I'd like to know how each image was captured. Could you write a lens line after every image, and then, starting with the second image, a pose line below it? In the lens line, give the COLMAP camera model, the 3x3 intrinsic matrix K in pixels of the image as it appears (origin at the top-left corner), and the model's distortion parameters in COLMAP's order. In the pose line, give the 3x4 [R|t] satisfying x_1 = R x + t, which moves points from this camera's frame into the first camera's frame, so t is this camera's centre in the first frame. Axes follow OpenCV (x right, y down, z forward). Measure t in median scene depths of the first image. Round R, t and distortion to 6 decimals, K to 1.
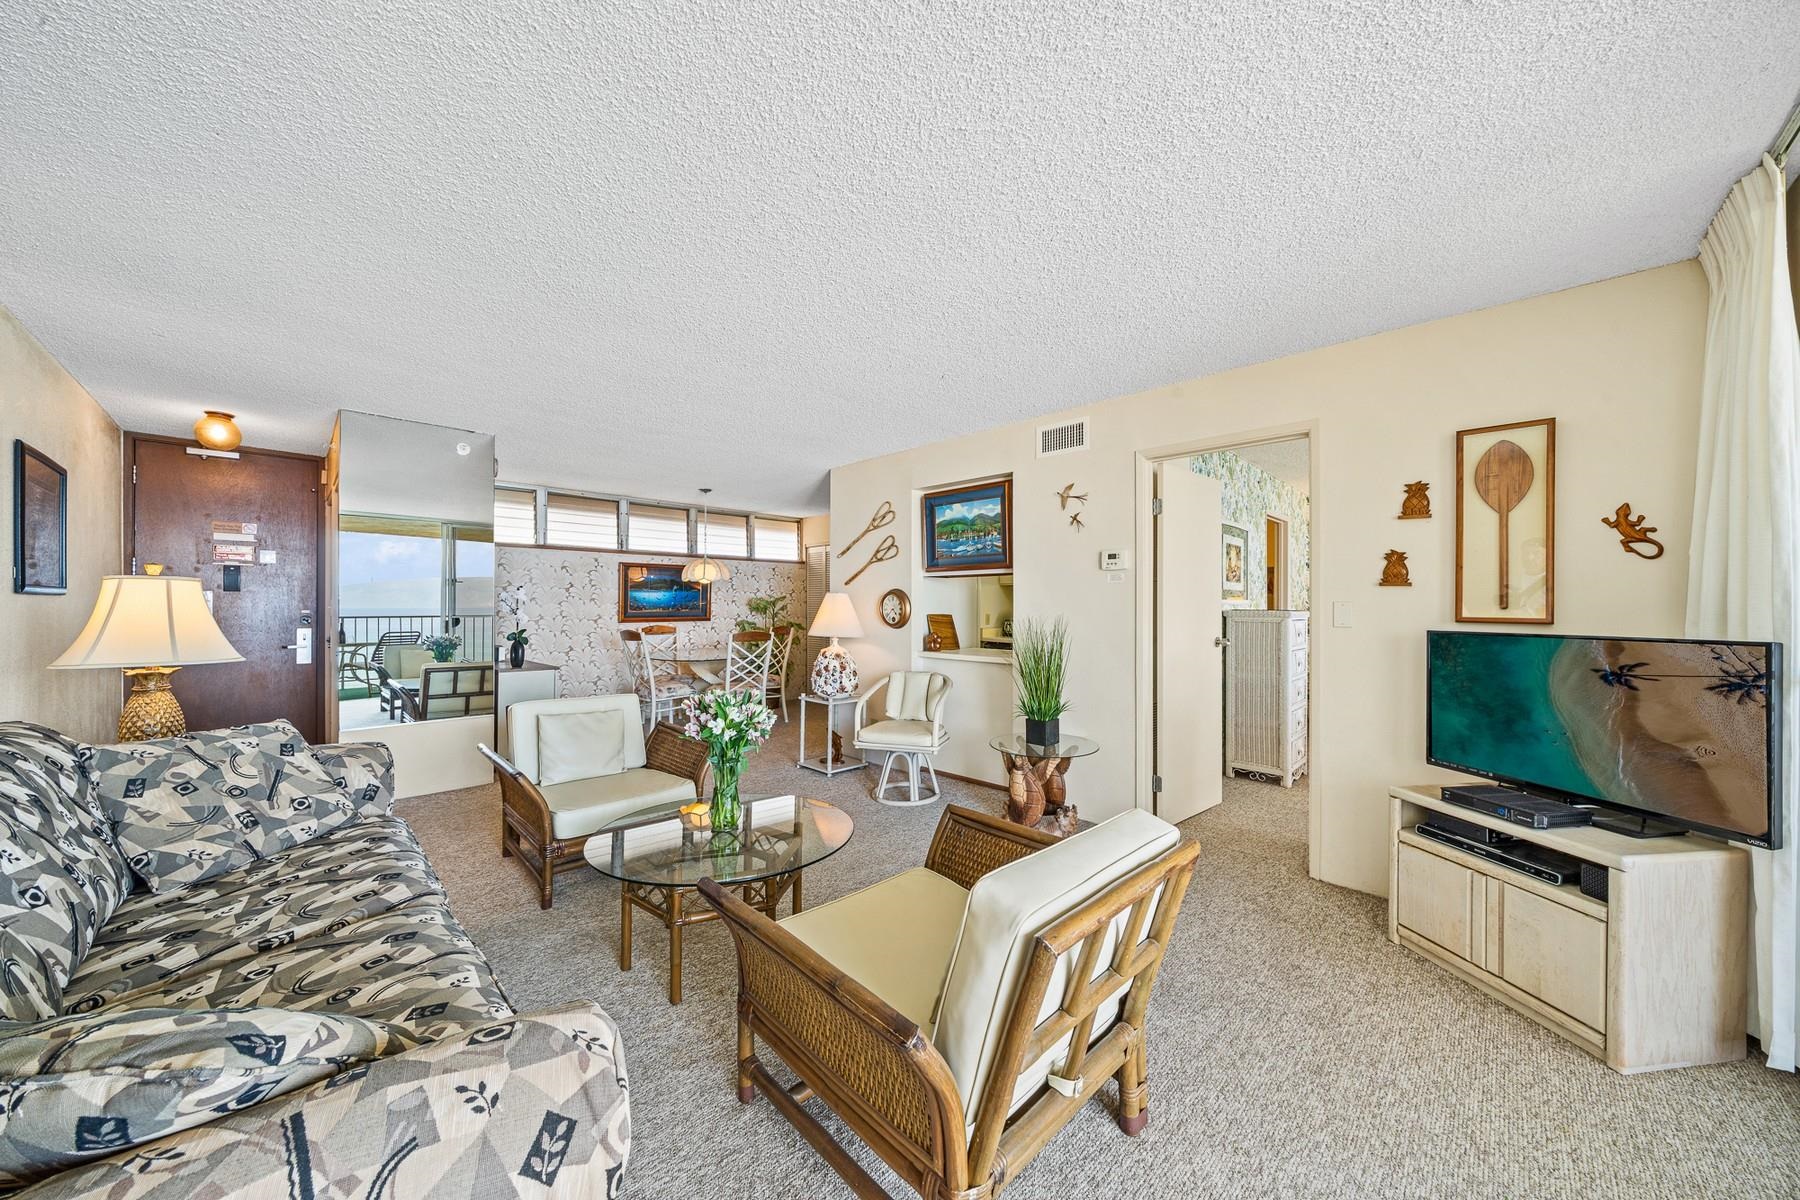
lens RADIAL K [[626.1, 0, 910.0], [0, 626.1, 607.8], [0, 0, 1]] dist [-0.006391, 0.000857]
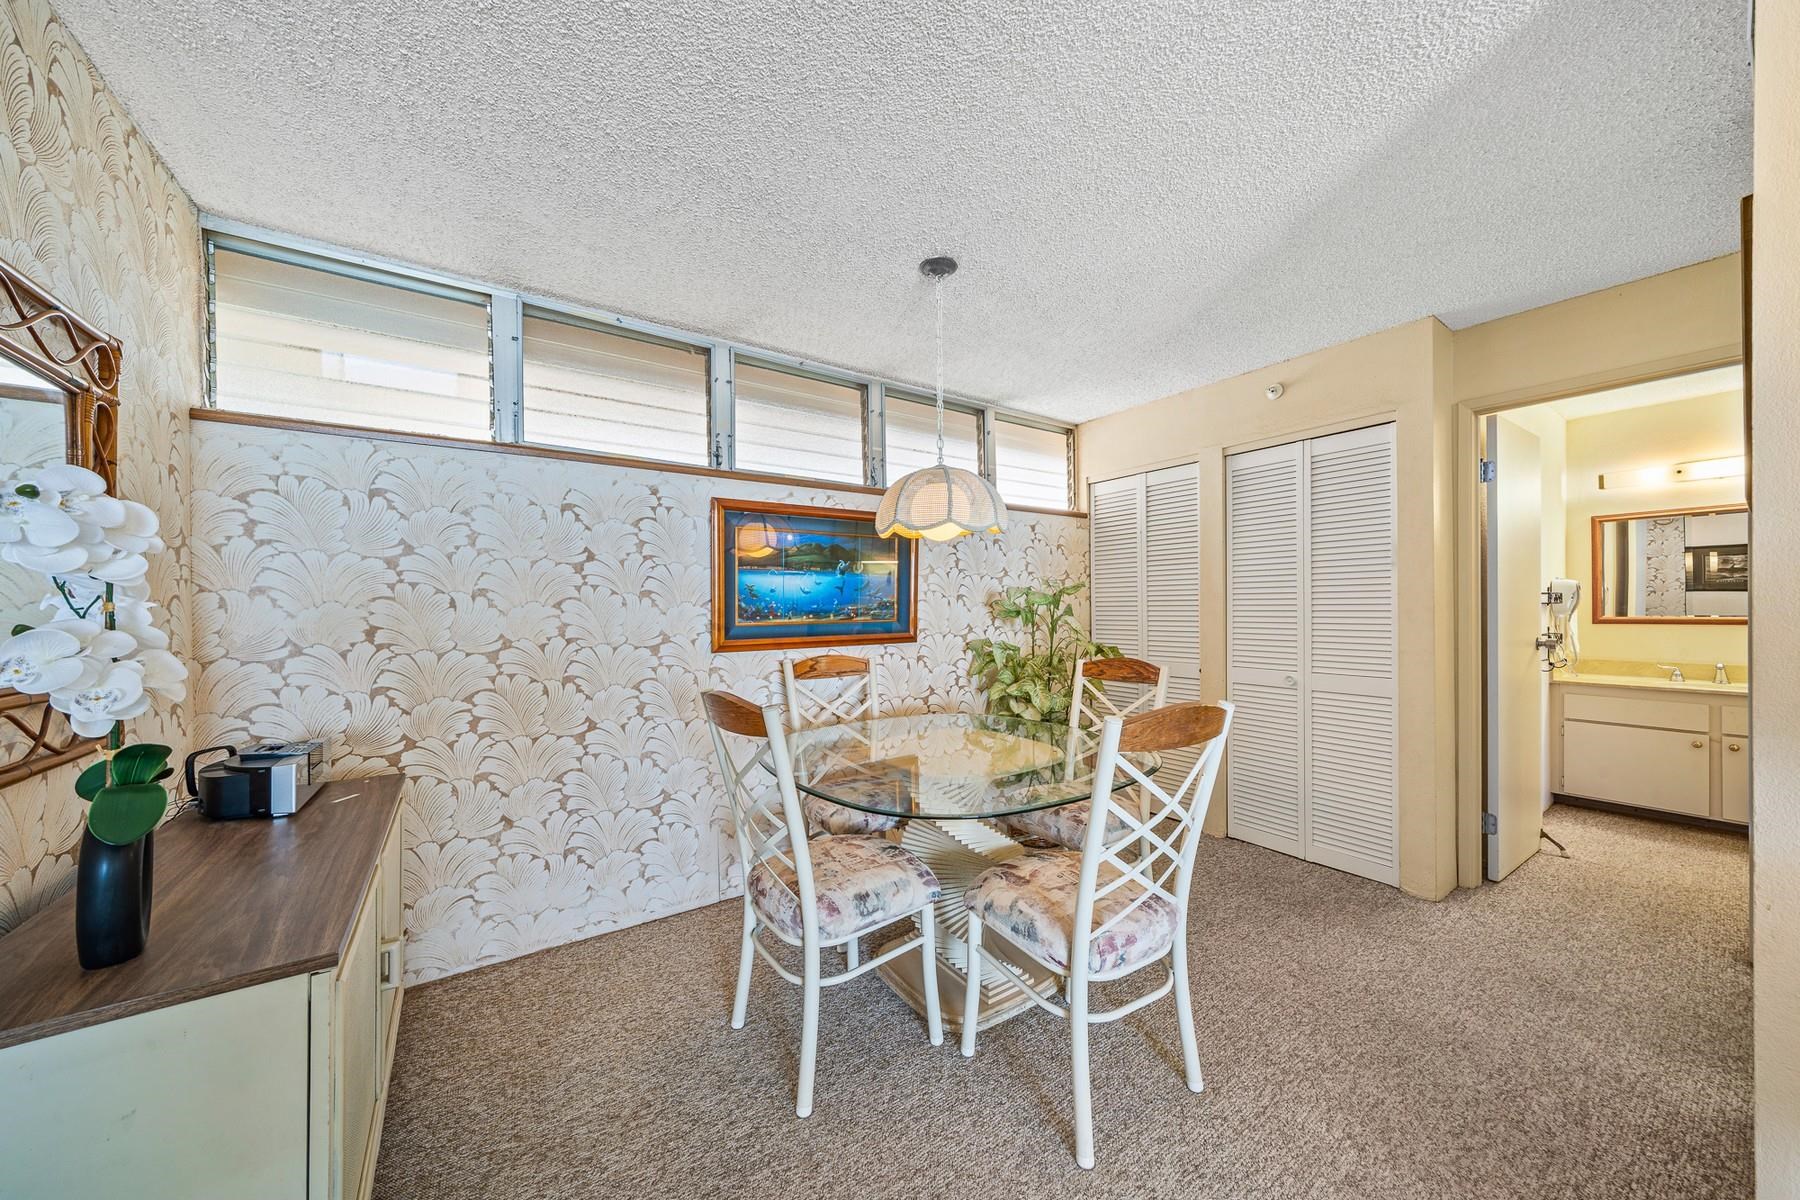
lens RADIAL K [[626.1, 0, 904.5], [0, 626.1, 603.9], [0, 0, 1]] dist [-0.006391, 0.000857]
pose [[0.984523, -0.012220, -0.174830, -0.261653], [0.010255, 0.999874, -0.012134, -0.000399], [0.174956, 0.010153, 0.984524, 0.597154]]
